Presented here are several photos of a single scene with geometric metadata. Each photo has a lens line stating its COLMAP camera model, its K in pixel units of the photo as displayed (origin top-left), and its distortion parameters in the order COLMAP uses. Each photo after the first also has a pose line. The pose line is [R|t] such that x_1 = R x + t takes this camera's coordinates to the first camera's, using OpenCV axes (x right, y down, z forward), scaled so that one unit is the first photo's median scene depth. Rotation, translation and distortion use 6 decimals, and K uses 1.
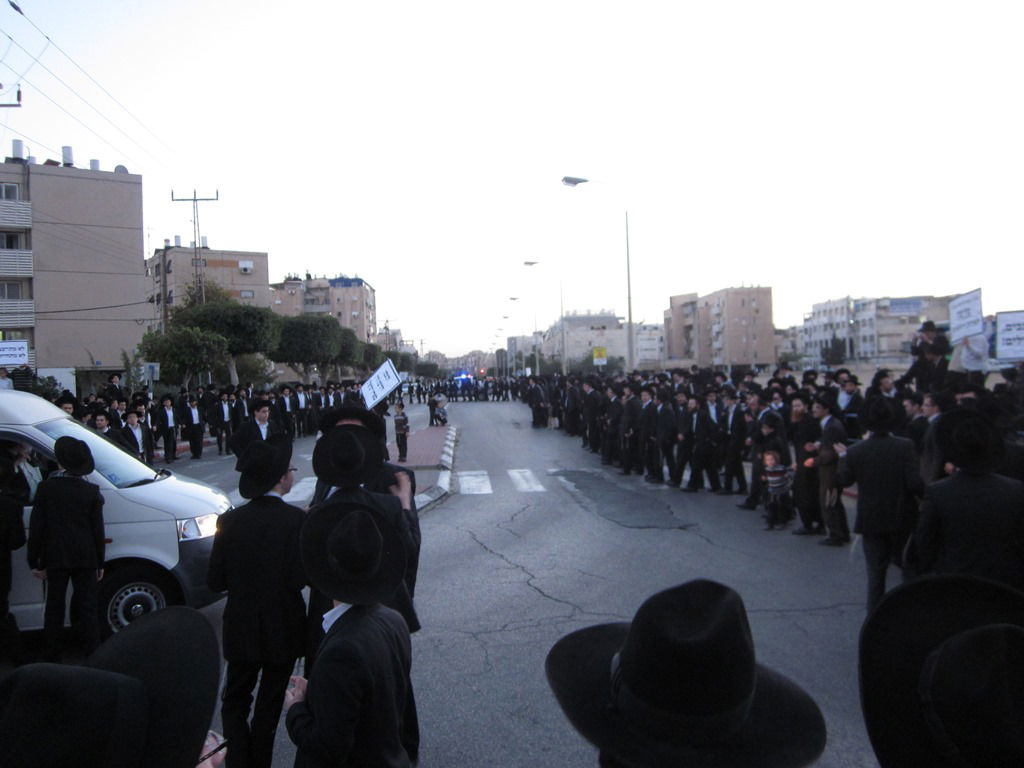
lens RADIAL K [[846.0, 0, 520.6], [0, 846.0, 379.8], [0, 0, 1]] dist [-0.034998, 0.000172]
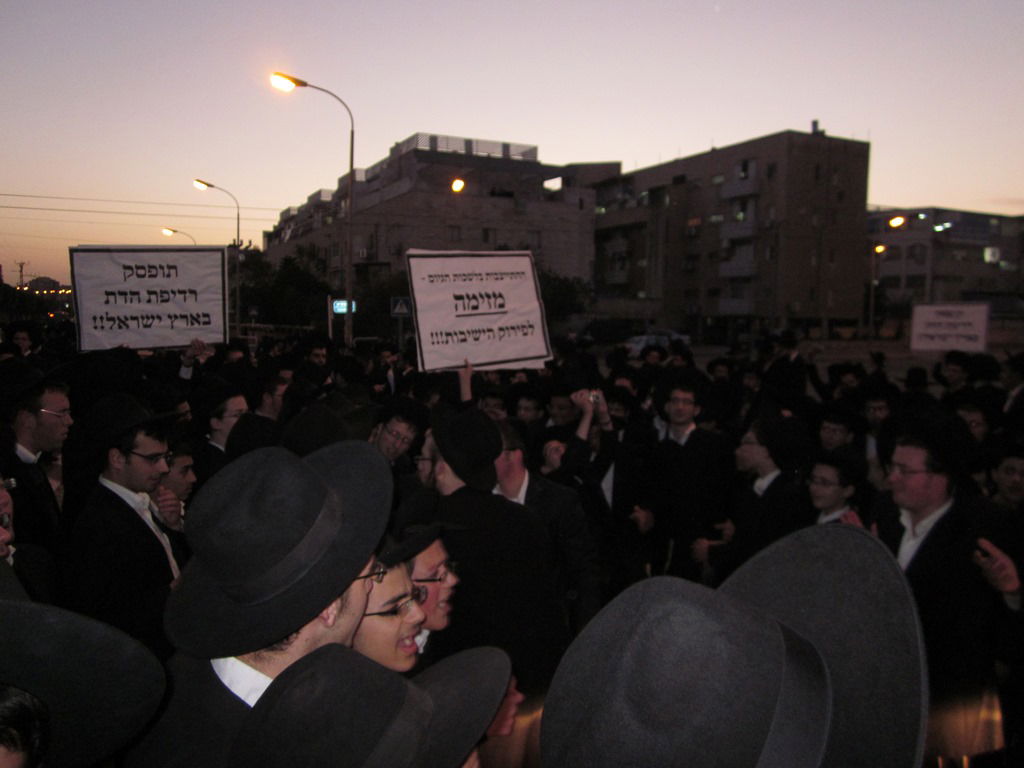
lens RADIAL K [[846.0, 0, 516.1], [0, 846.0, 384.6], [0, 0, 1]] dist [-0.034998, 0.000172]
pose [[0.911906, 0.017829, 0.410011, -0.045656], [-0.045395, 0.997307, 0.057595, -0.002555], [-0.407880, -0.071133, 0.910260, 0.679876]]
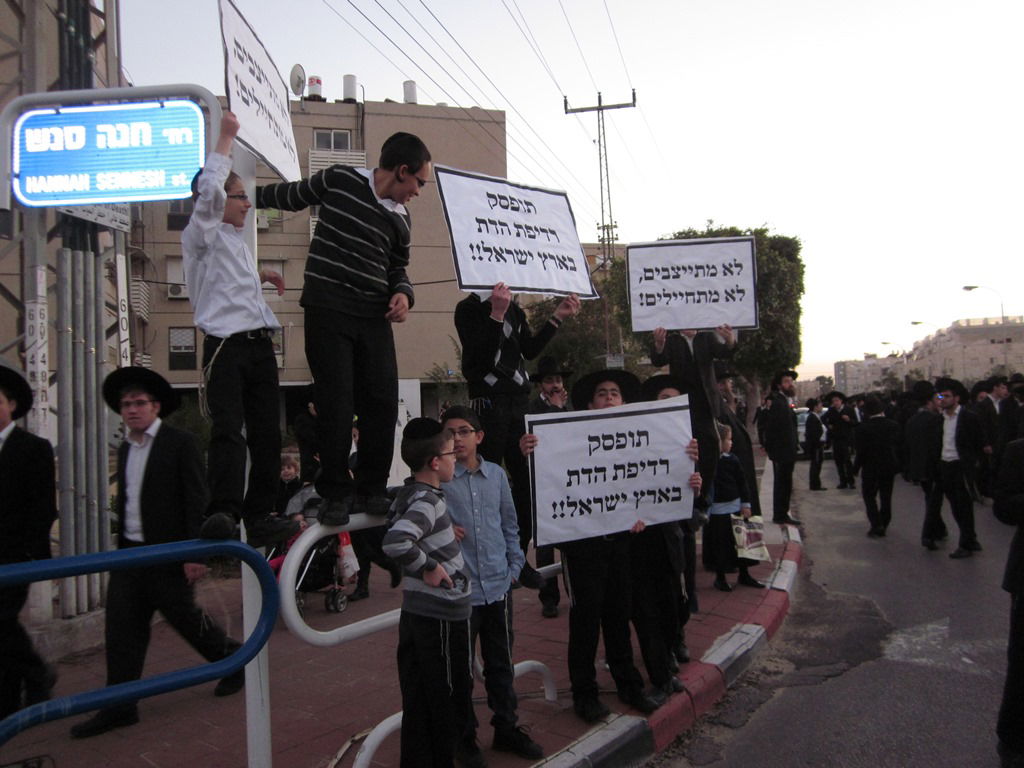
lens RADIAL K [[846.0, 0, 510.7], [0, 846.0, 385.3], [0, 0, 1]] dist [-0.034998, 0.000172]
pose [[0.937348, -0.013275, -0.348142, -0.060253], [0.002546, 0.999508, -0.031257, 0.003110], [0.348386, 0.028412, 0.936921, 0.101123]]
